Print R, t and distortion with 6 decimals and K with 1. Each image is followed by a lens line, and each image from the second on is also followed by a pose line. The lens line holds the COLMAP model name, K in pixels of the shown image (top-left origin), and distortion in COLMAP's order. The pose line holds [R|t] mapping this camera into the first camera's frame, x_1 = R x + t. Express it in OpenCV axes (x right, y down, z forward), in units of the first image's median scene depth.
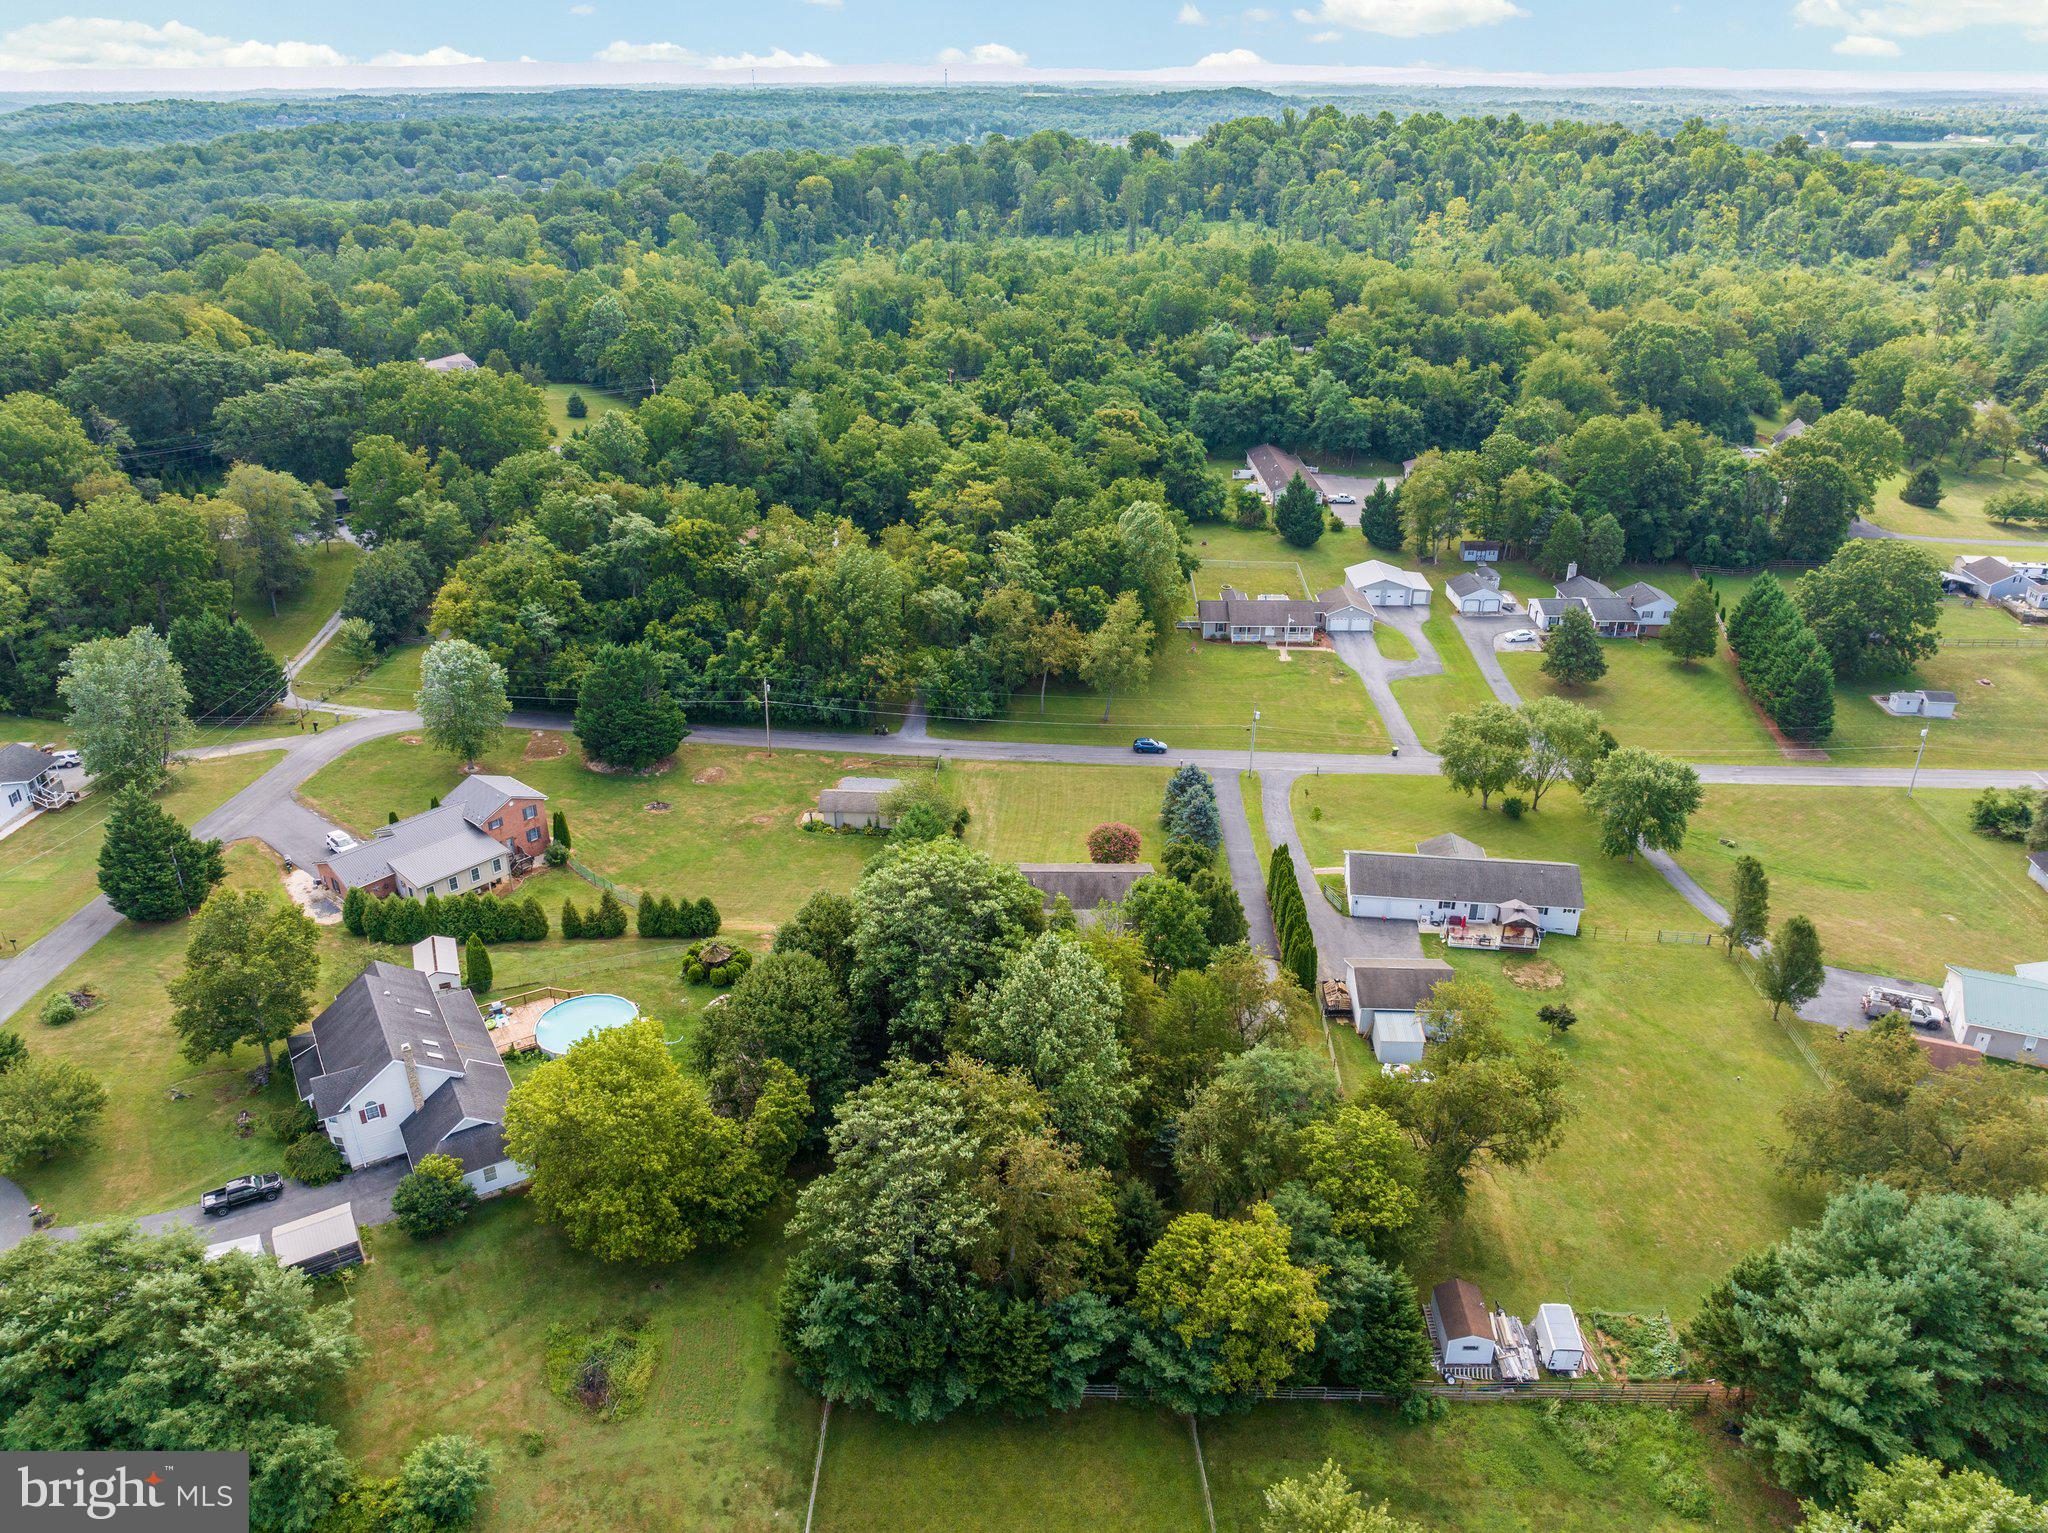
lens RADIAL K [[1427.3, 0, 1016.7], [0, 1427.3, 809.8], [0, 0, 1]] dist [-0.037019, -0.008741]
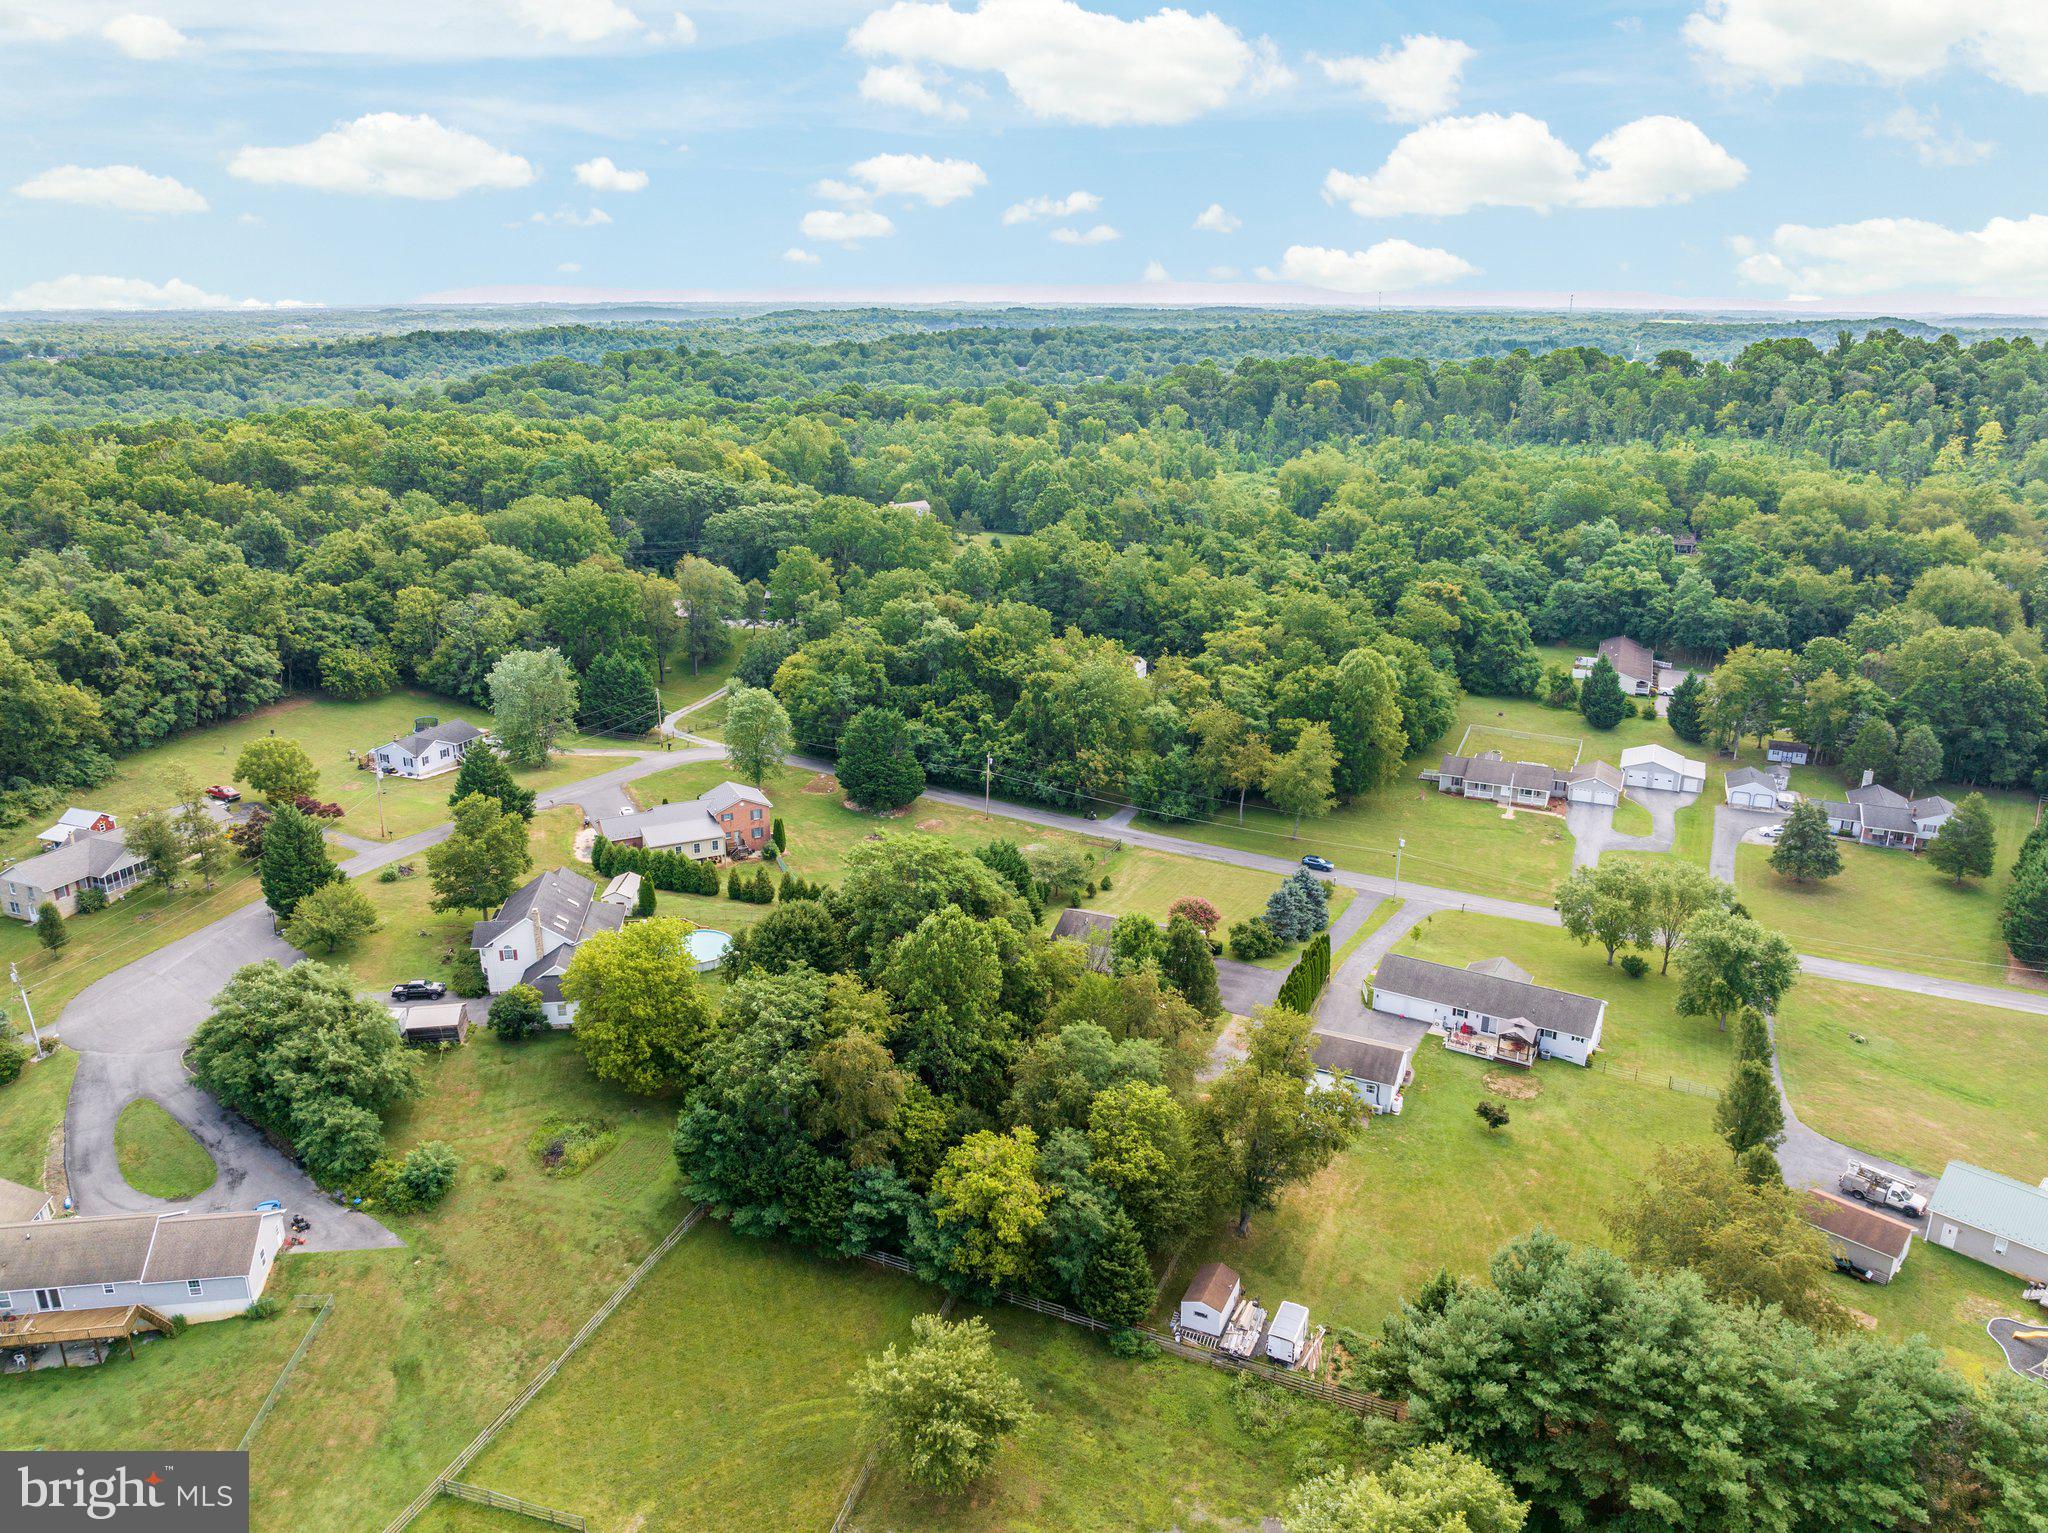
lens RADIAL K [[1427.3, 0, 1016.7], [0, 1427.3, 809.8], [0, 0, 1]] dist [-0.037019, -0.008741]
pose [[0.917098, 0.137480, -0.374207, 0.252020], [-0.186162, 0.977715, -0.097041, 0.055890], [0.352526, 0.158659, 0.922254, -0.074385]]
